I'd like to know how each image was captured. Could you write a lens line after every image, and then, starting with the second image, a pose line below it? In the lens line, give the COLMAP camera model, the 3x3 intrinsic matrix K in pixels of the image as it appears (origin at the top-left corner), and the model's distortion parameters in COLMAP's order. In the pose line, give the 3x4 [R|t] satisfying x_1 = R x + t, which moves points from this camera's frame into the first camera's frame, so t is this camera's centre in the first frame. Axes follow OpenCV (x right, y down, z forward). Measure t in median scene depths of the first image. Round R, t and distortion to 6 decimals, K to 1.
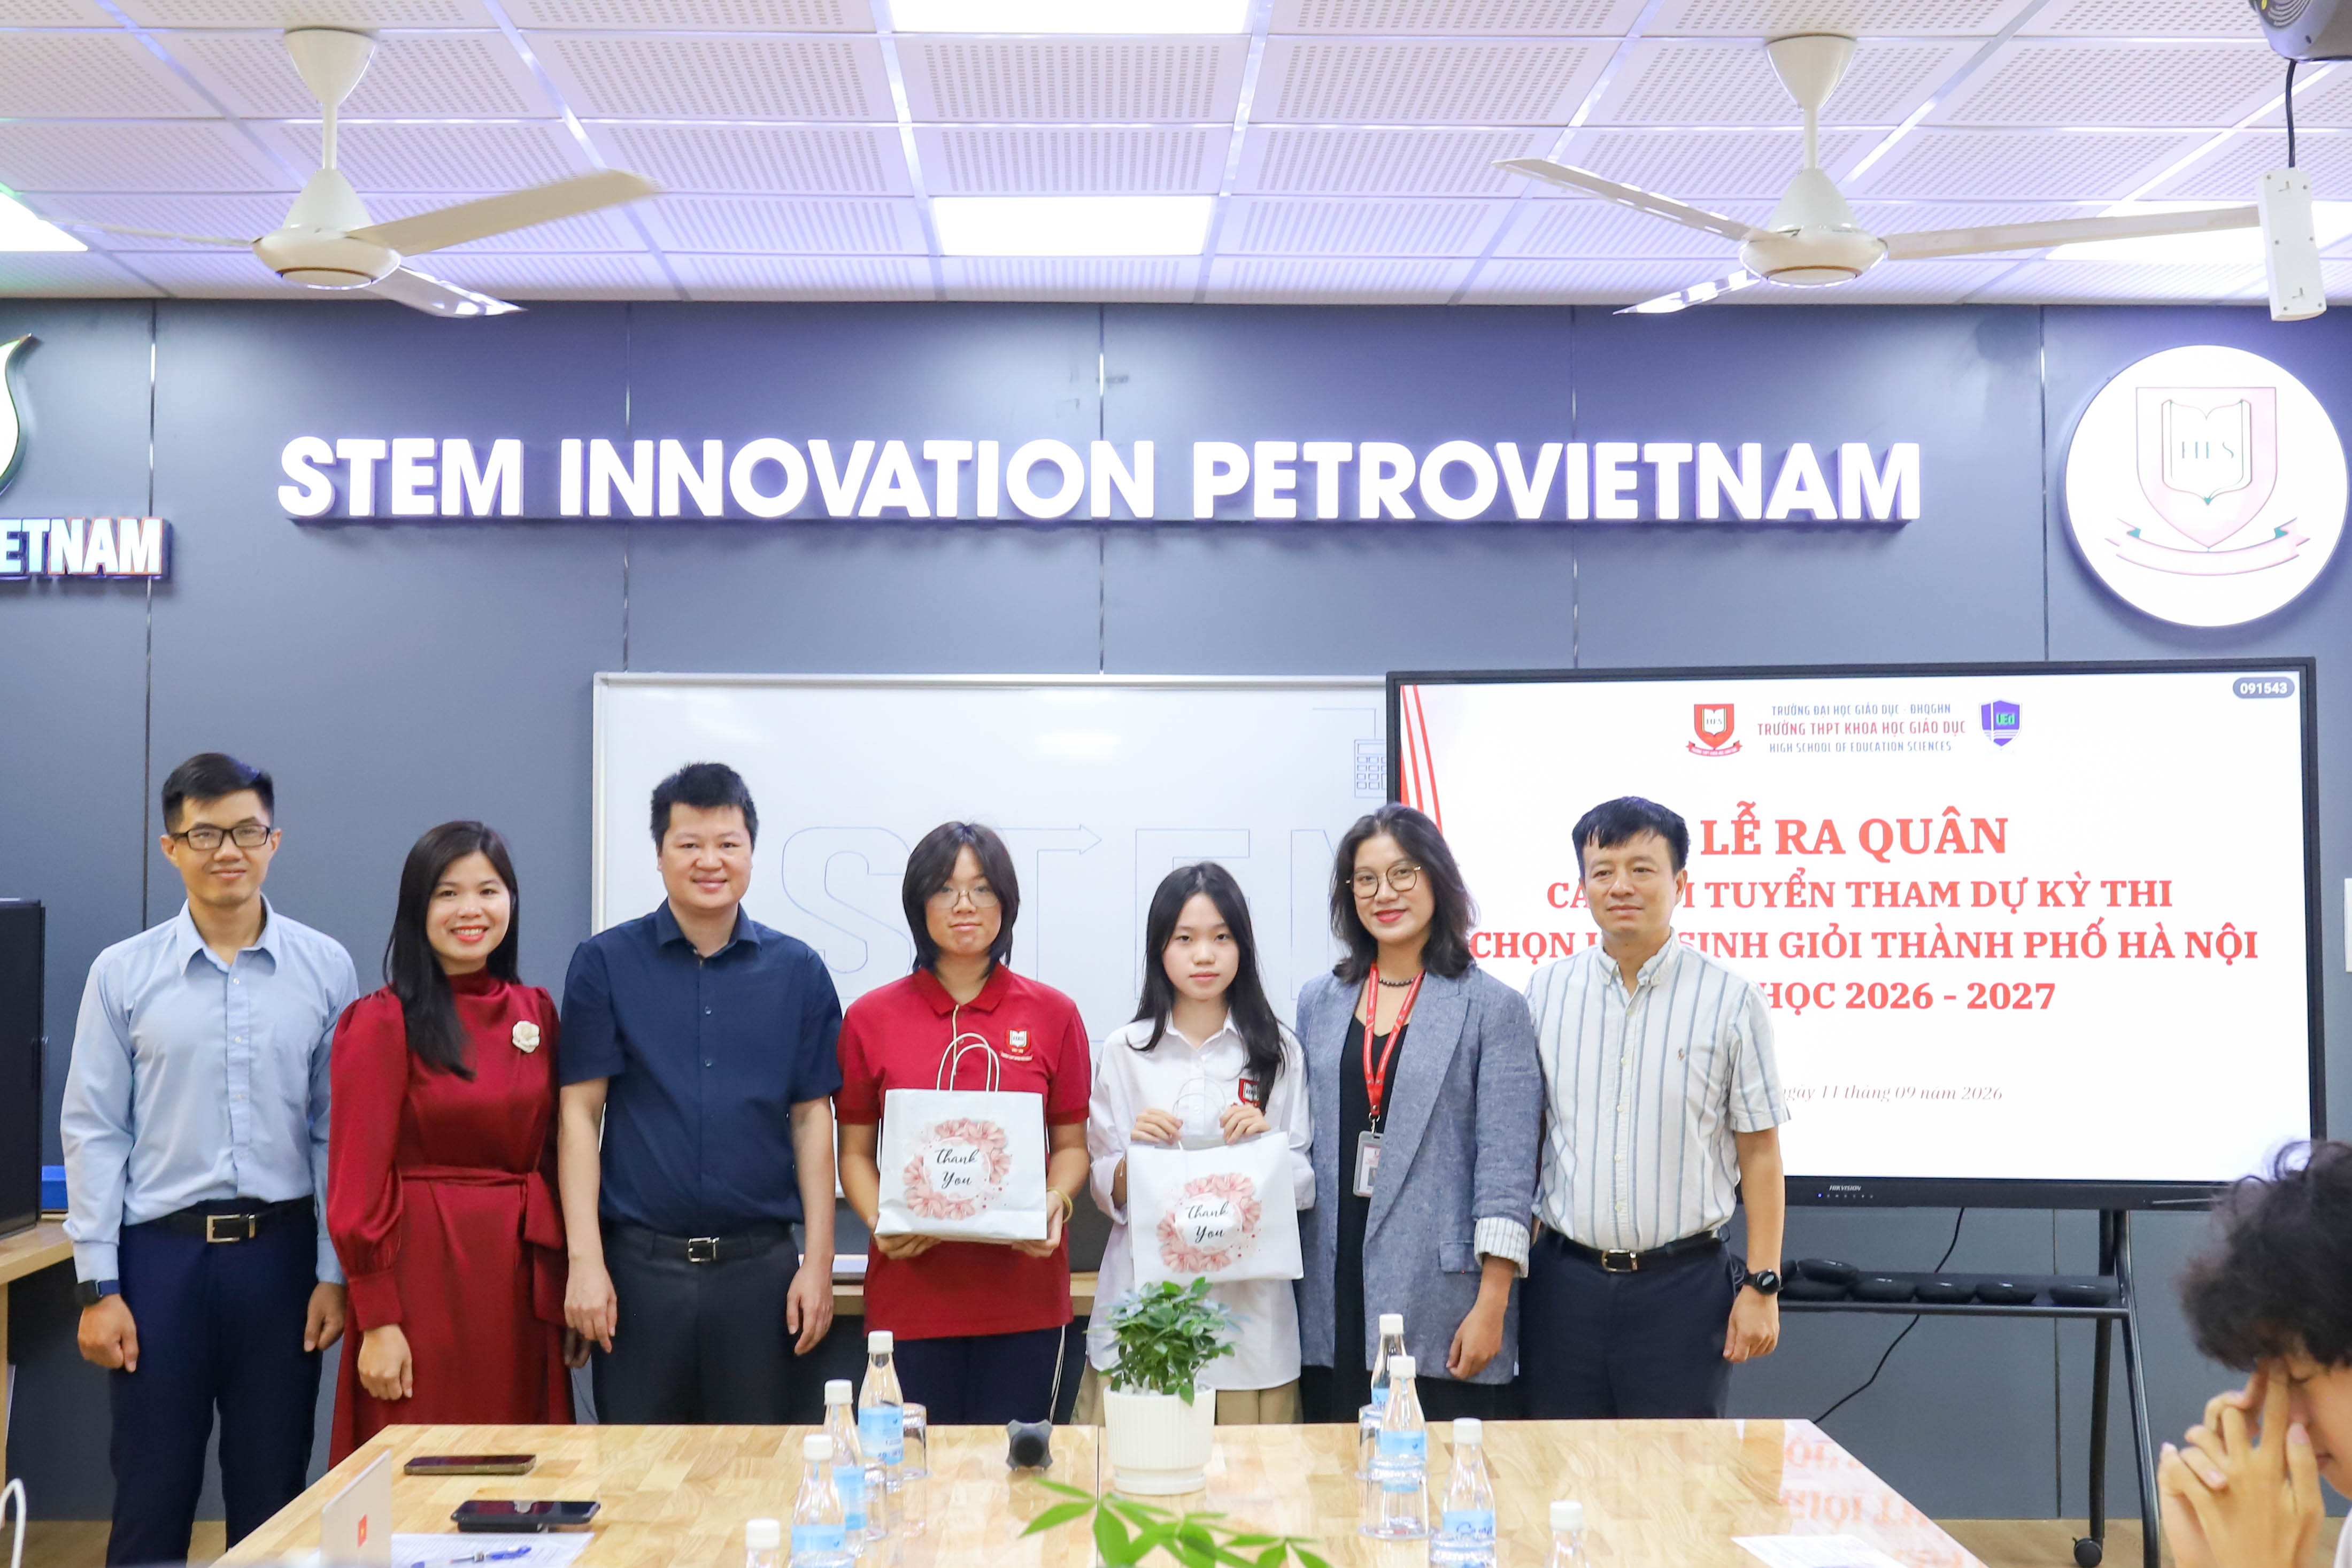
lens RADIAL K [[2356.0, 0, 1149.8], [0, 2356.0, 786.2], [0, 0, 1]] dist [-0.005508, 0.006187]
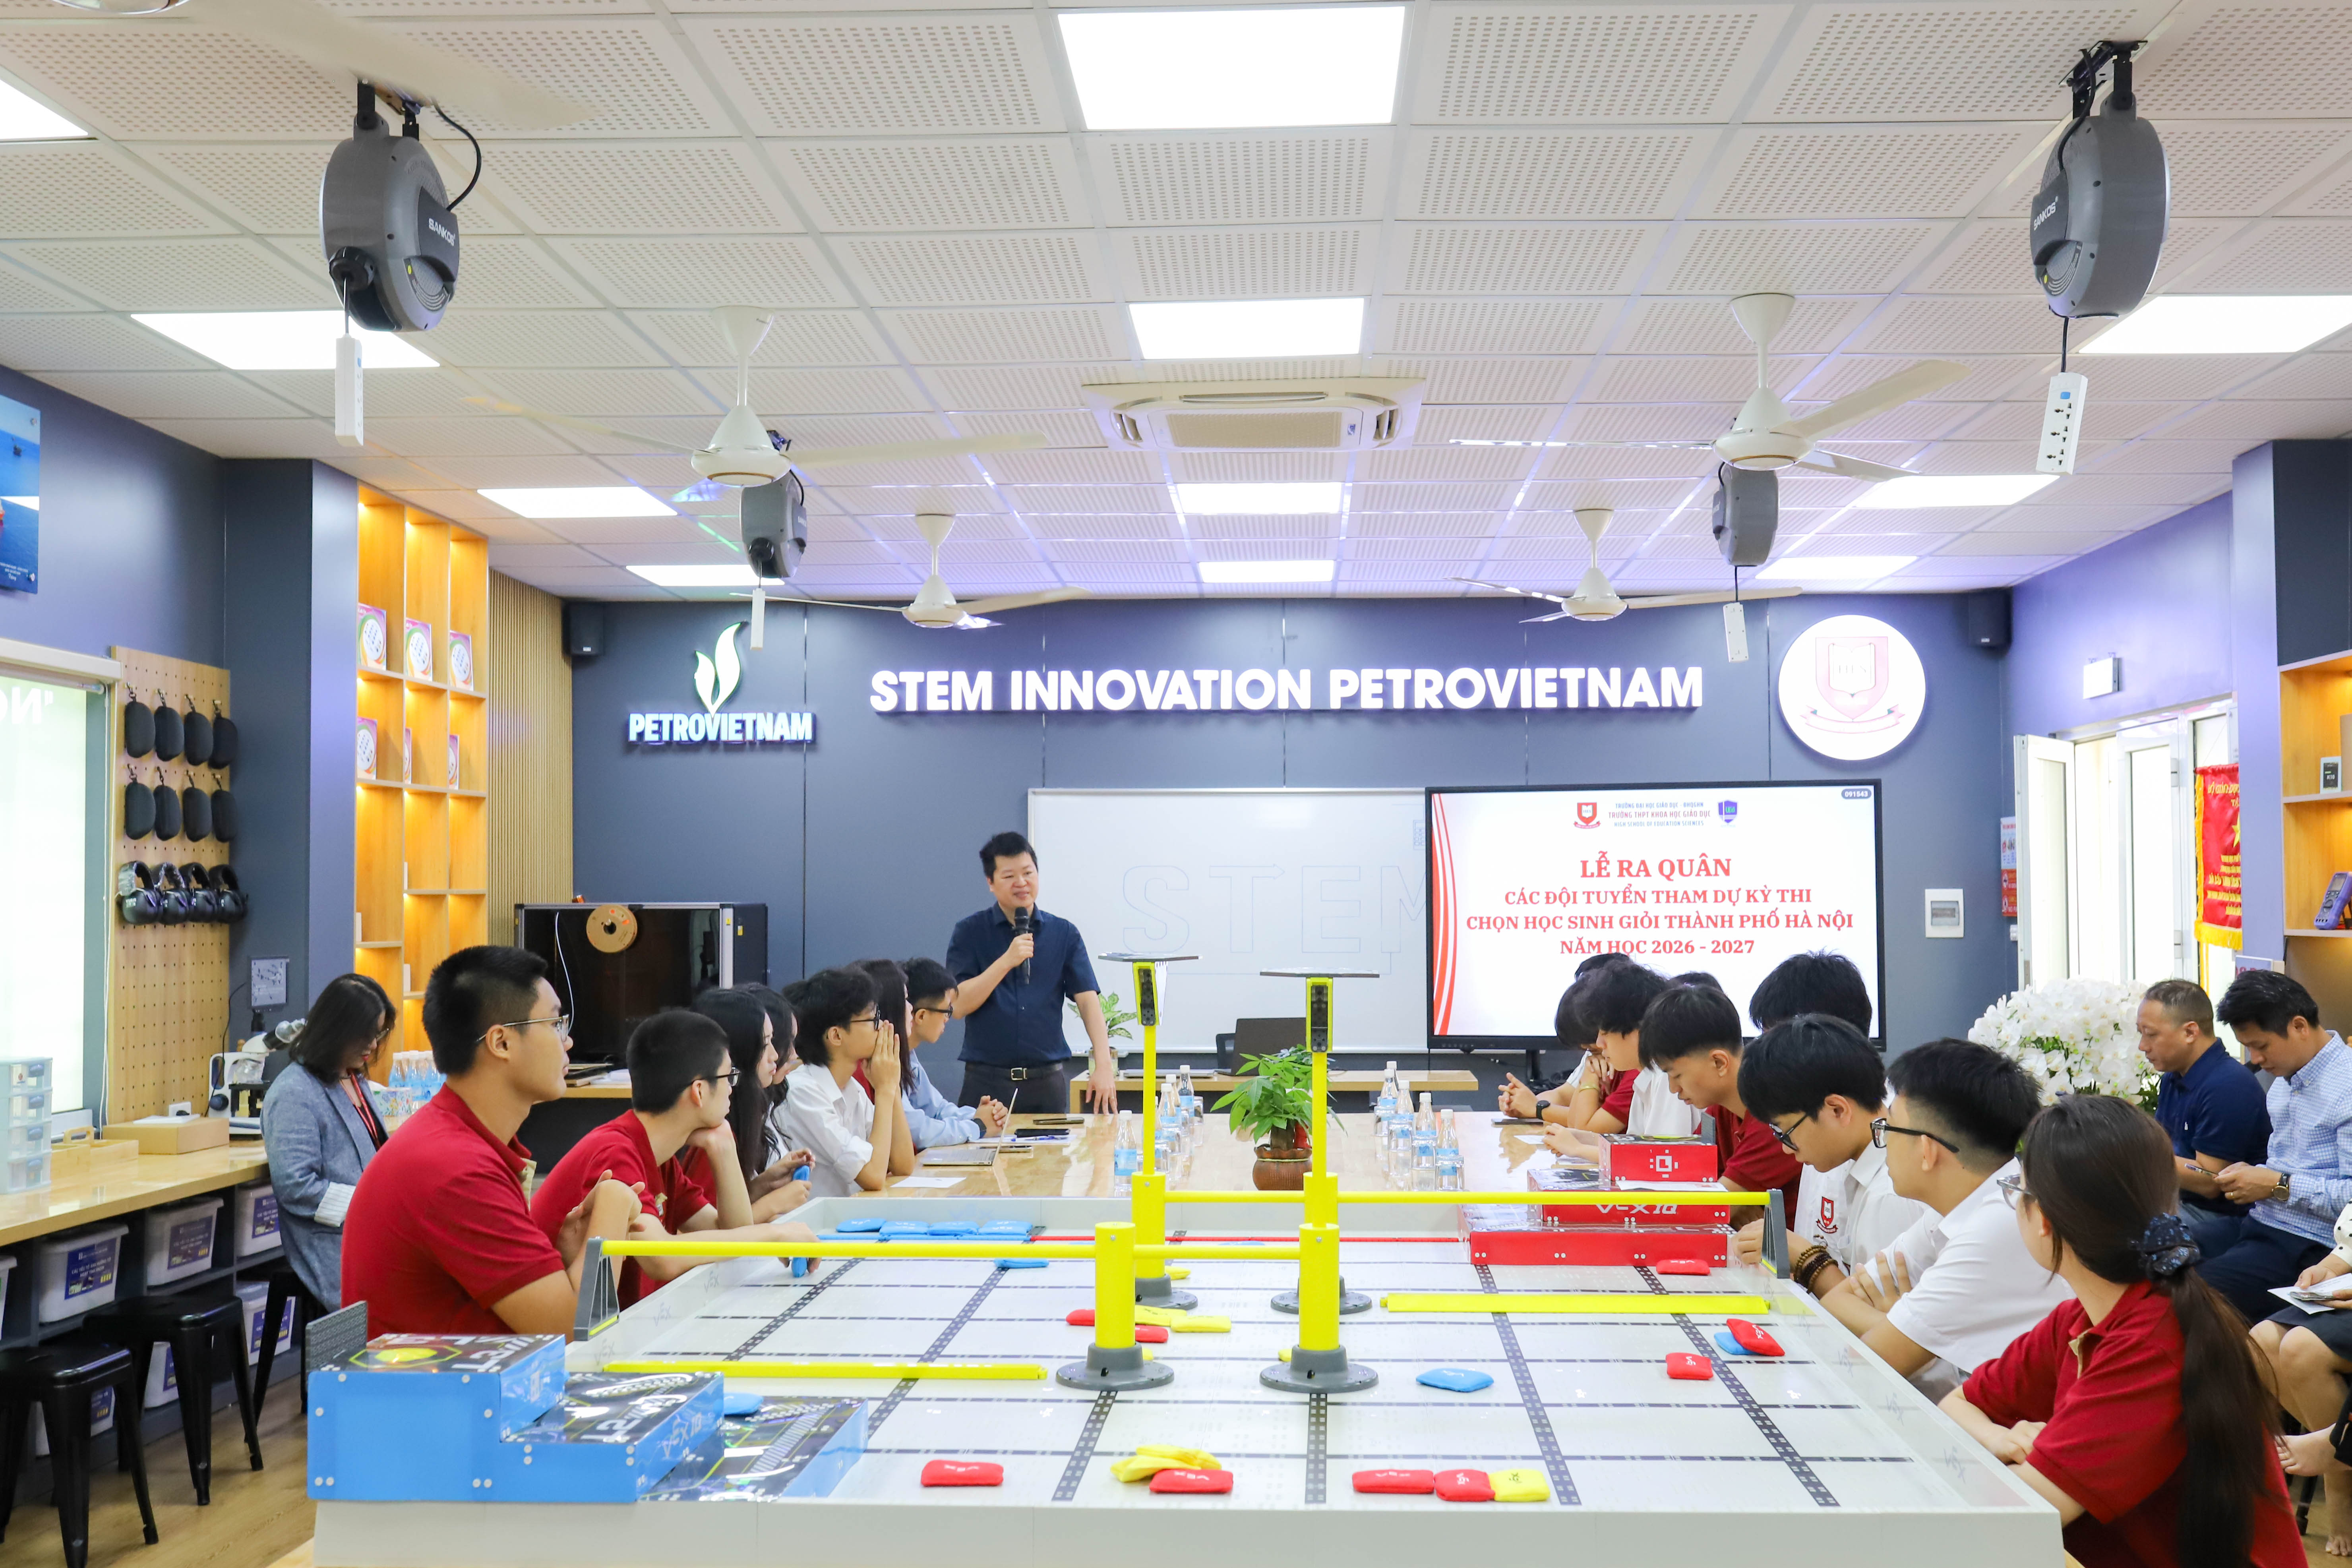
lens RADIAL K [[2548.0, 0, 1174.2], [0, 2548.0, 854.6], [0, 0, 1]] dist [-0.143281, 0.000446]
pose [[0.997194, -0.003938, -0.074760, 0.047287], [0.004307, 0.999979, 0.004768, -0.002298], [0.074740, -0.005077, 0.997190, -1.139059]]
